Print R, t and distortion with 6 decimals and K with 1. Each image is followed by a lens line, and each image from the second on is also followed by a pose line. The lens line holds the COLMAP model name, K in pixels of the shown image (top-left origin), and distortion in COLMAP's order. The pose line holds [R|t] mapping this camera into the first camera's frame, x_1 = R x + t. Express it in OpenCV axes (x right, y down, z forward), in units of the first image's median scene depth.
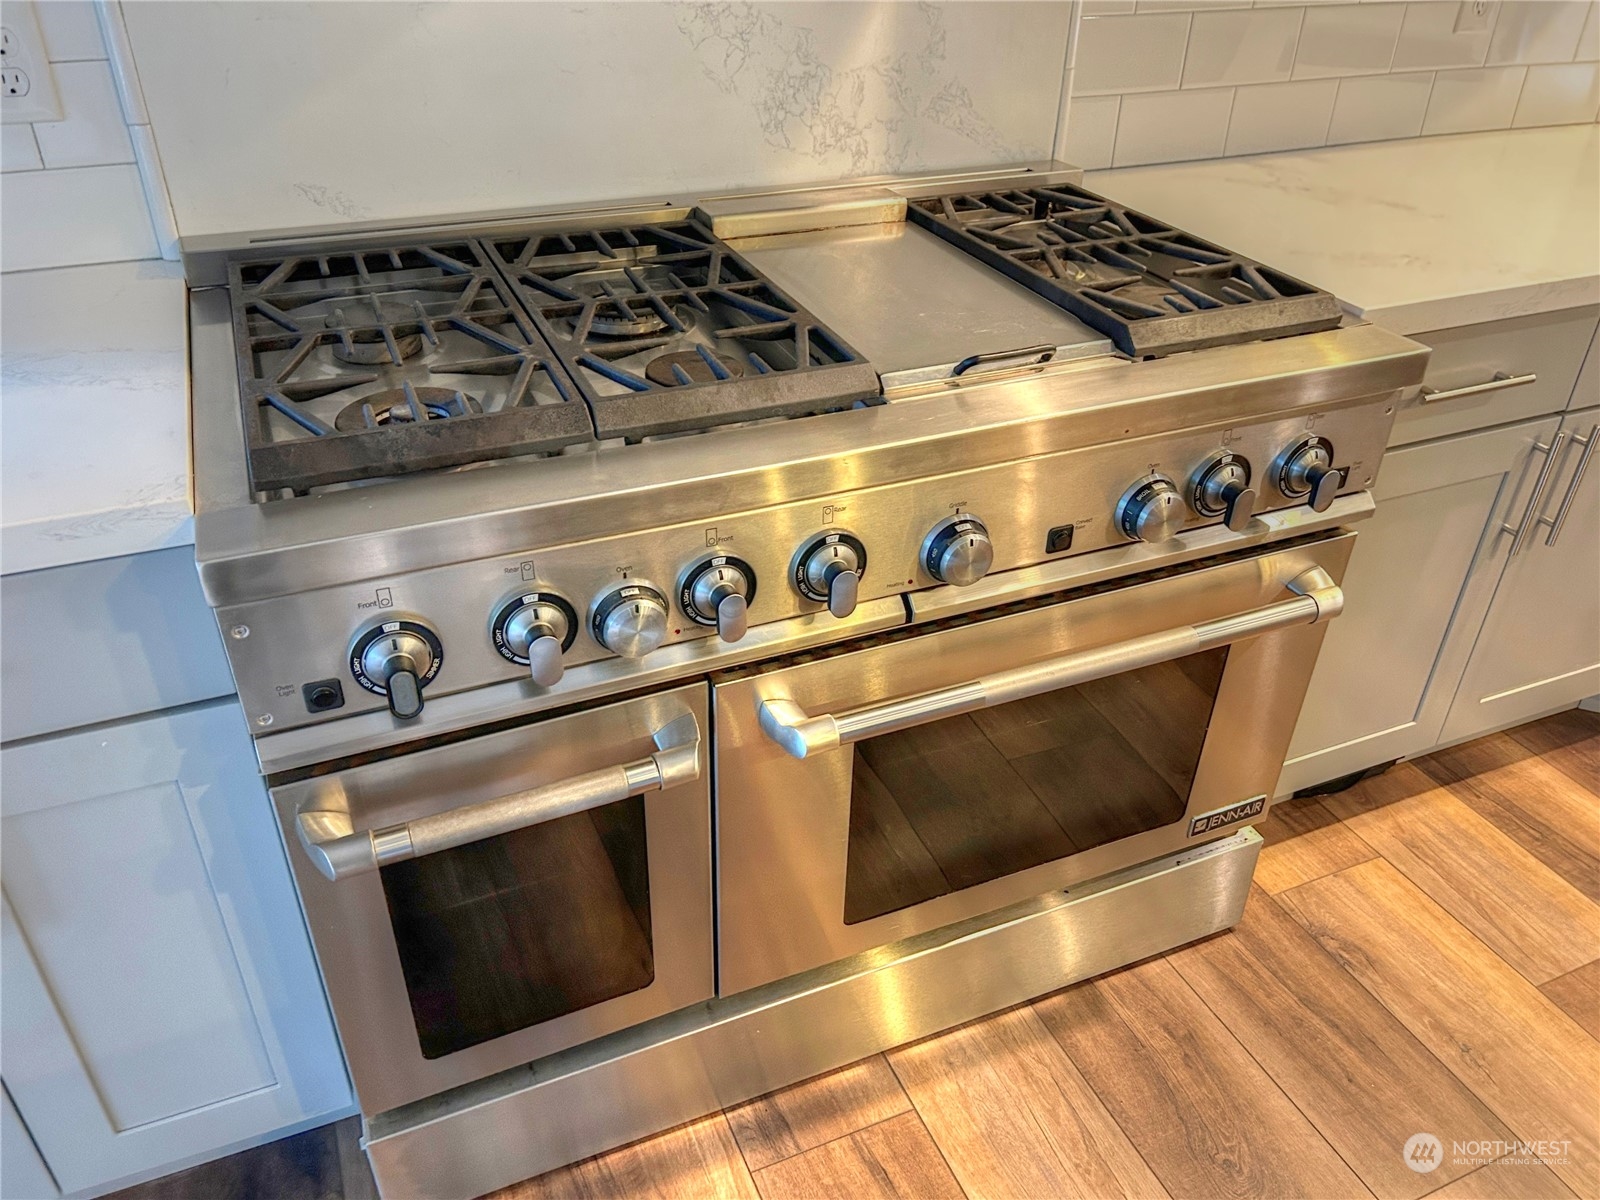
lens RADIAL K [[1208.1, 0, 801.0], [0, 1208.1, 598.6], [0, 0, 1]] dist [0.041466, -0.037736]
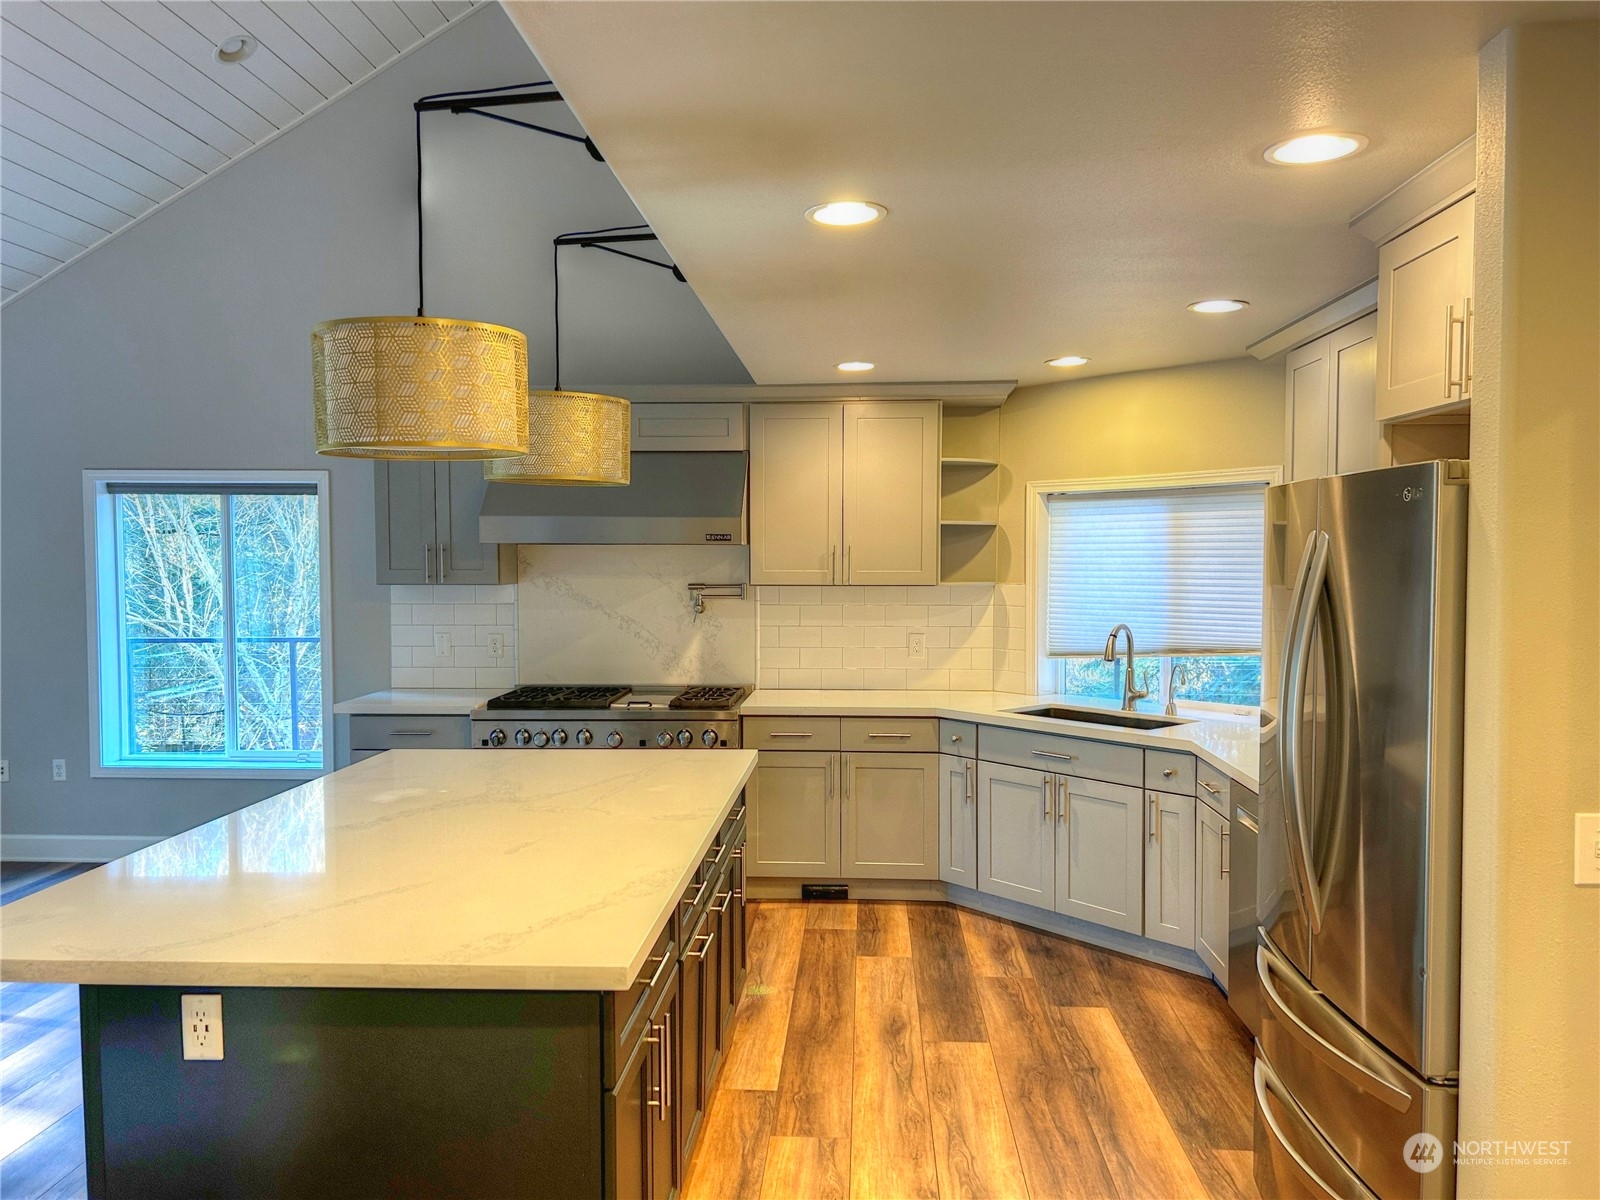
lens RADIAL K [[1208.1, 0, 797.6], [0, 1208.1, 601.5], [0, 0, 1]] dist [0.041466, -0.037736]
pose [[0.891107, -0.003866, -0.453776, 2.059154], [-0.228279, 0.860408, -0.455617, 1.047775], [0.392194, 0.509591, 0.765833, -1.816767]]
